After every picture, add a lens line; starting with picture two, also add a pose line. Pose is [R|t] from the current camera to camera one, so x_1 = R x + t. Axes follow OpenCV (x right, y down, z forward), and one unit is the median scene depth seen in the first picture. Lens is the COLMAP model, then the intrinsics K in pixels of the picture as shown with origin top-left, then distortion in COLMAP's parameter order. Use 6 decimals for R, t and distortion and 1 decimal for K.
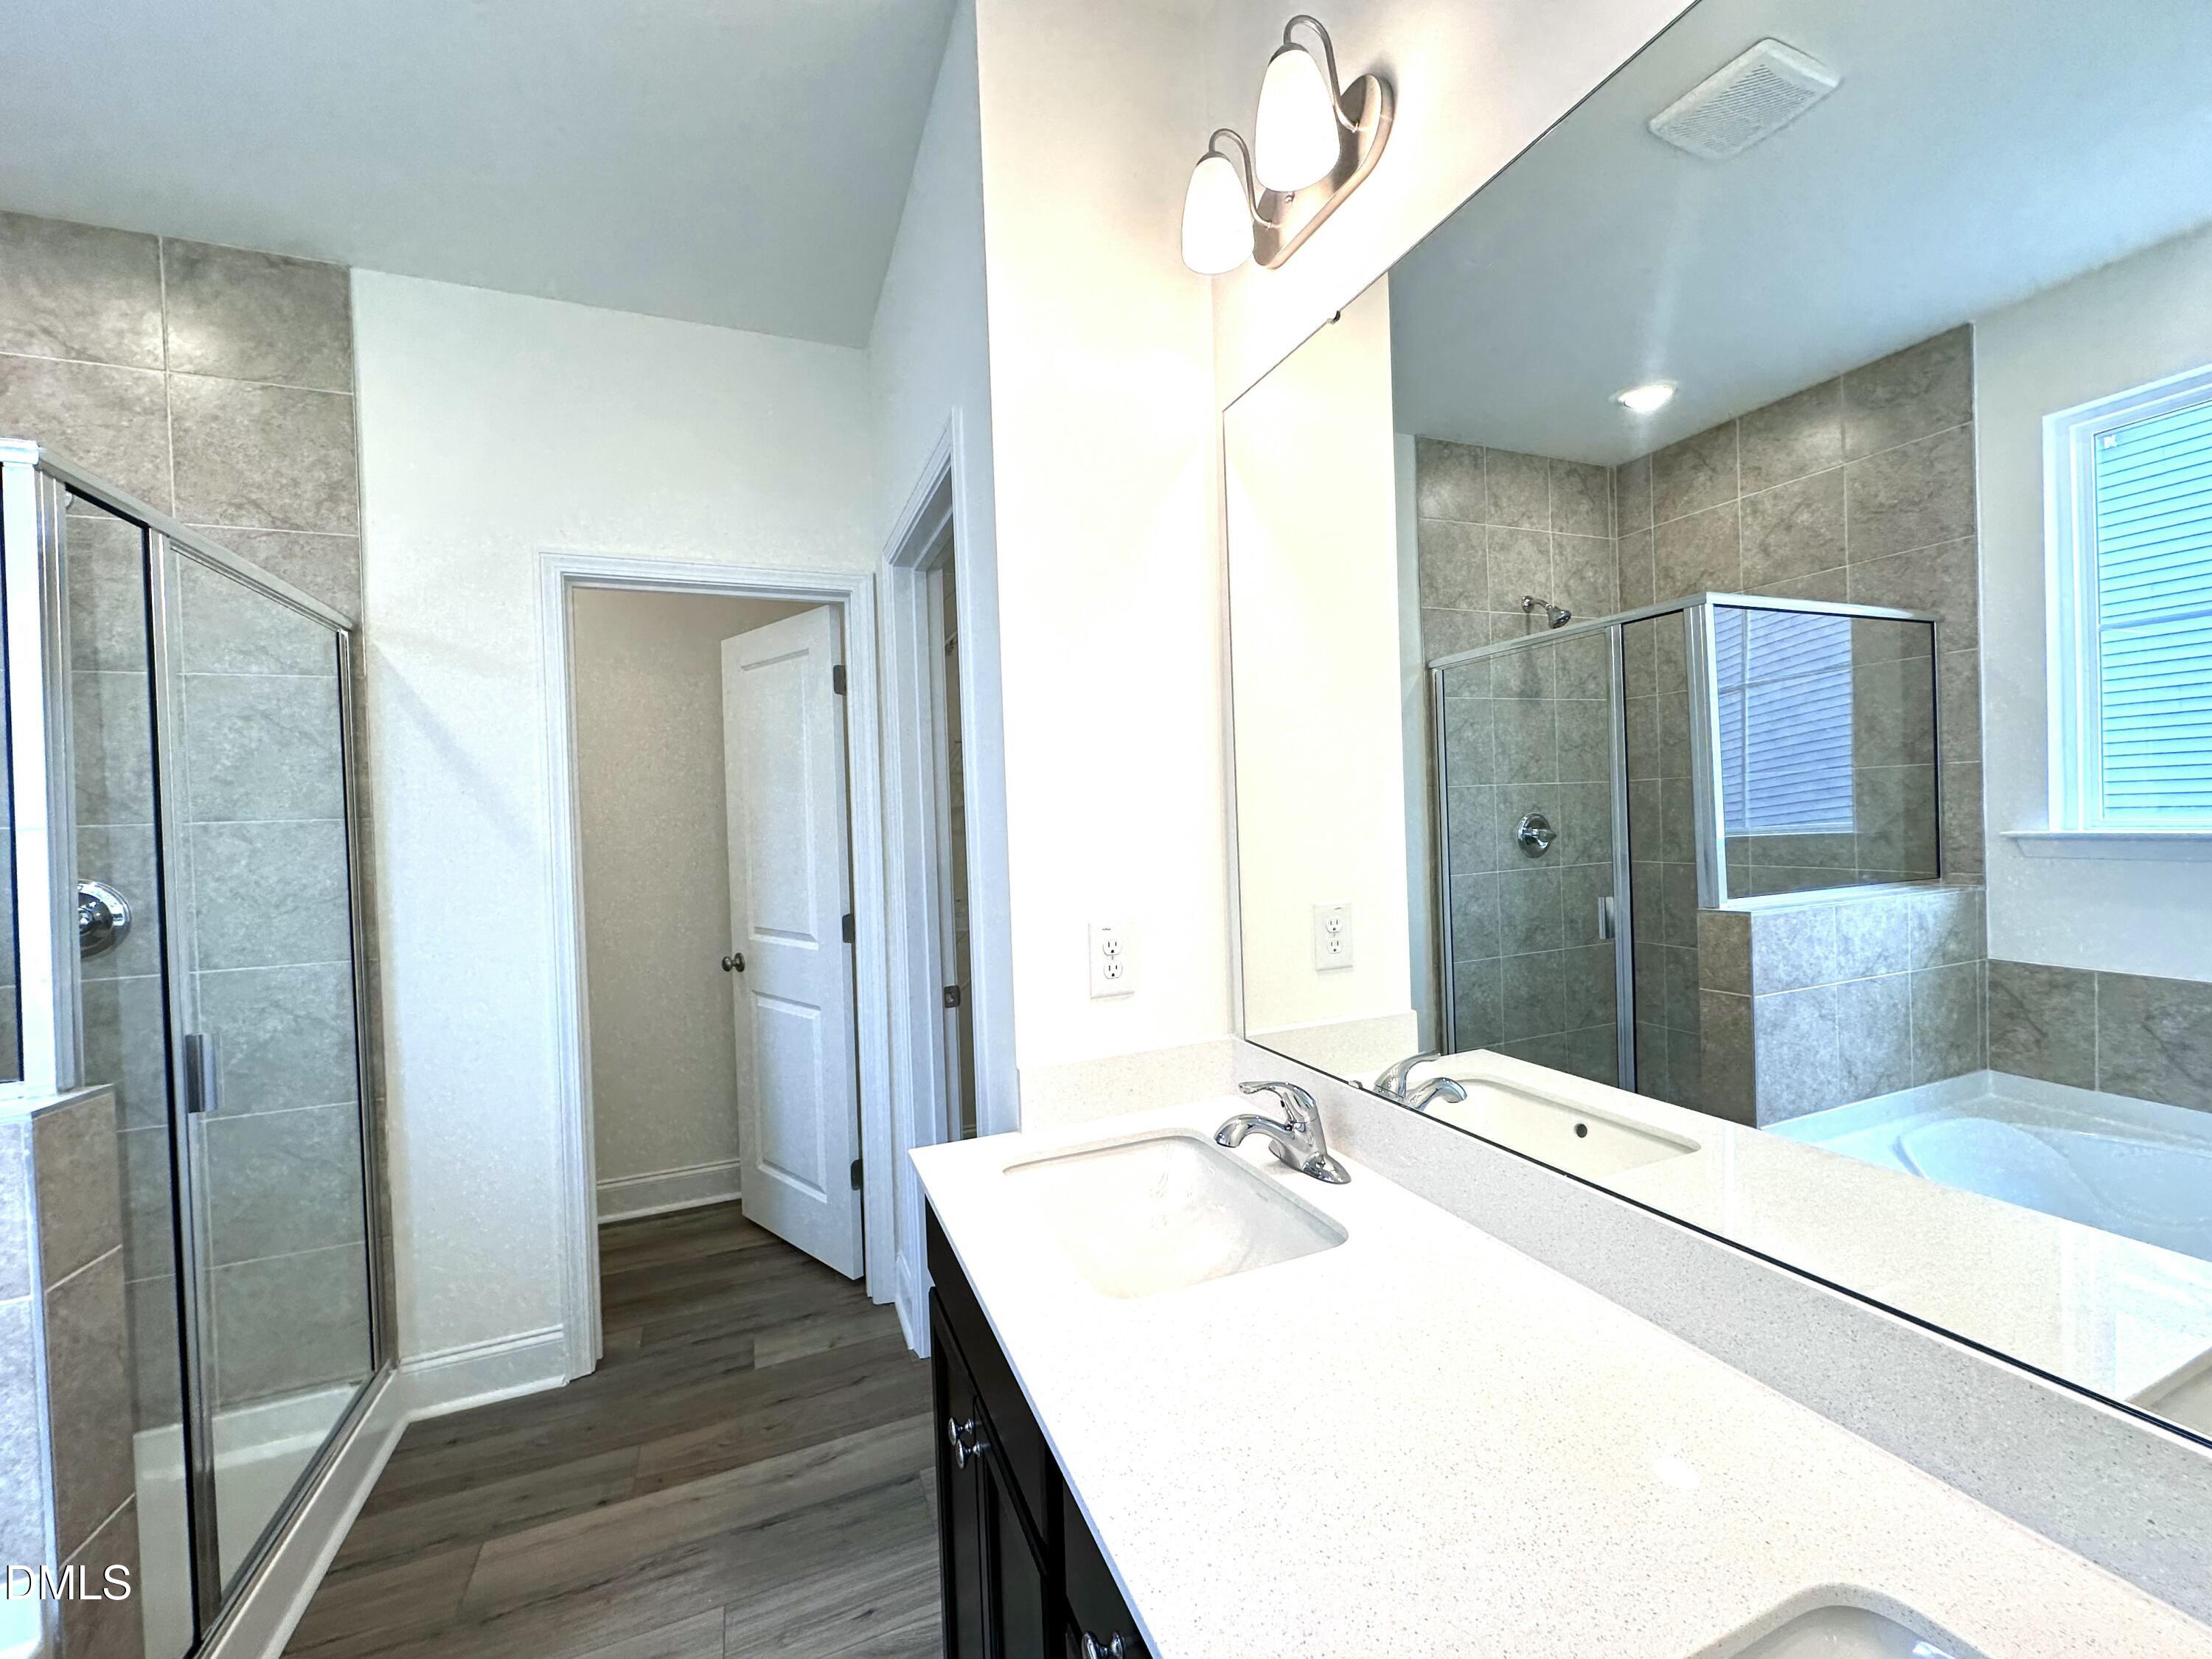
lens RADIAL K [[886.3, 0, 1103.5], [0, 886.3, 827.9], [0, 0, 1]] dist [-0.003119, -0.000090]
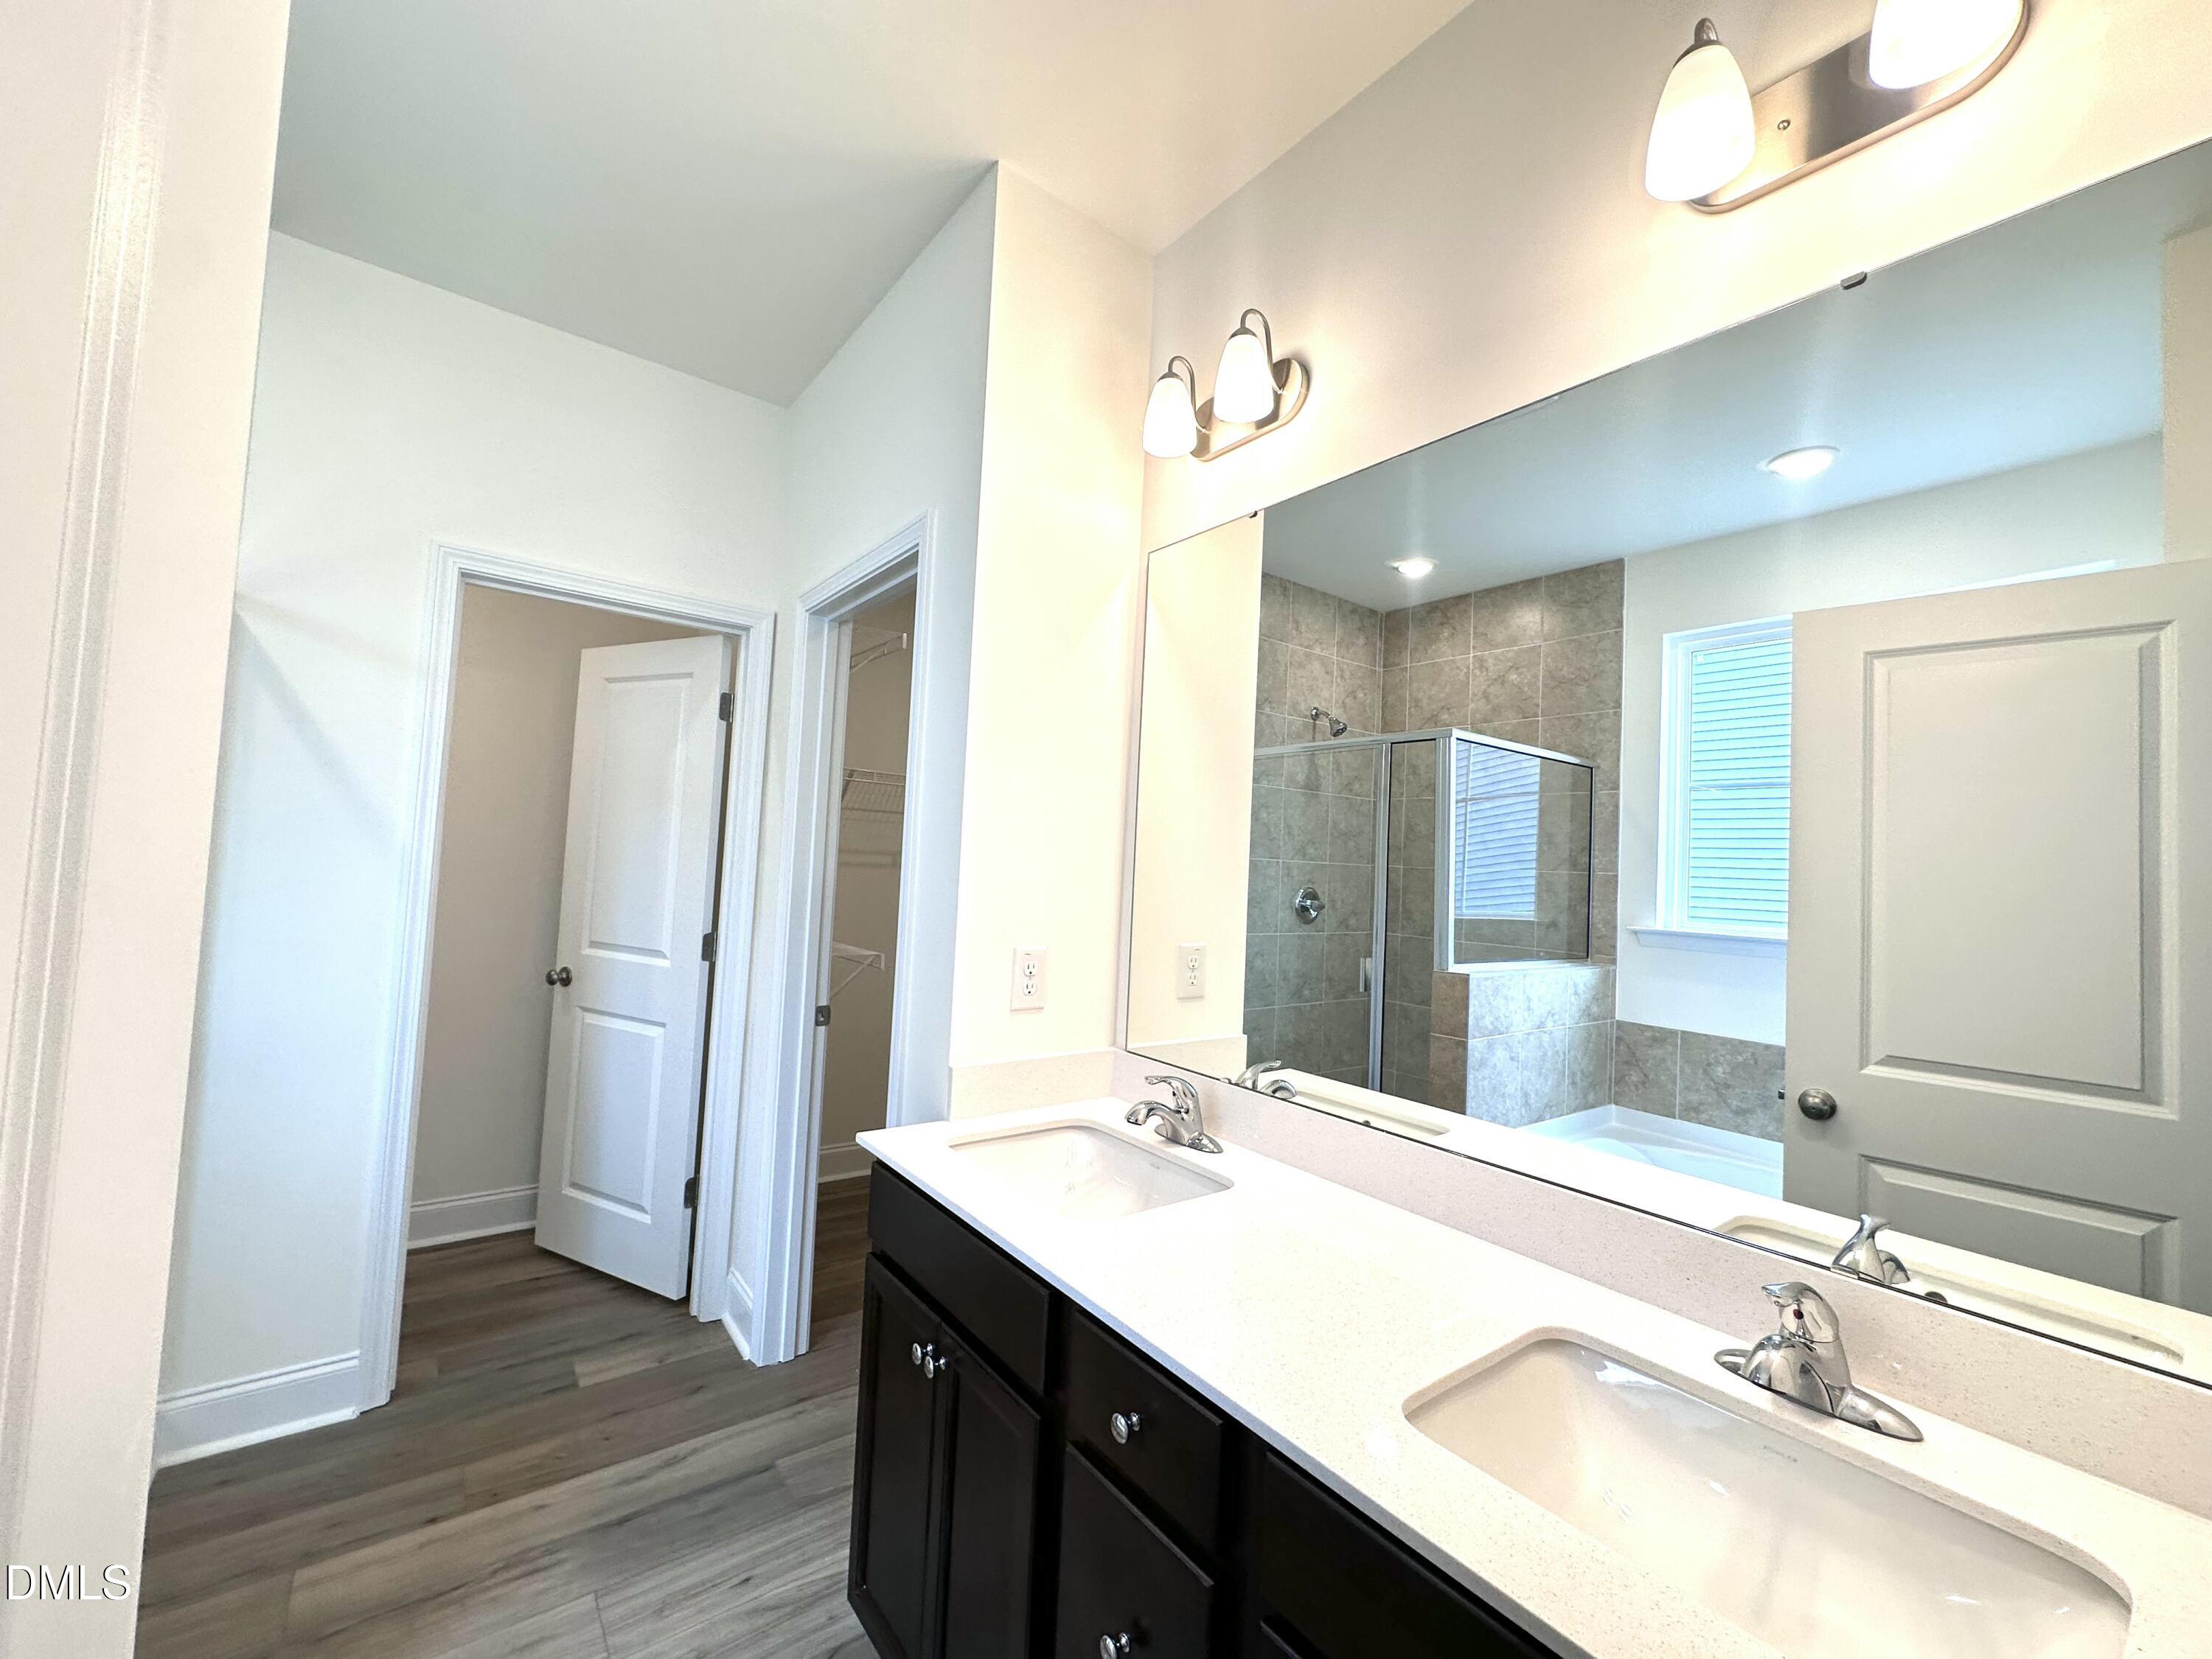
lens RADIAL K [[886.3, 0, 1103.5], [0, 886.3, 827.9], [0, 0, 1]] dist [-0.003119, -0.000090]
pose [[0.962405, 0.094069, 0.254809, -0.136803], [-0.079514, 0.994589, -0.066855, 0.009366], [-0.259719, 0.044081, 0.964678, -0.126530]]
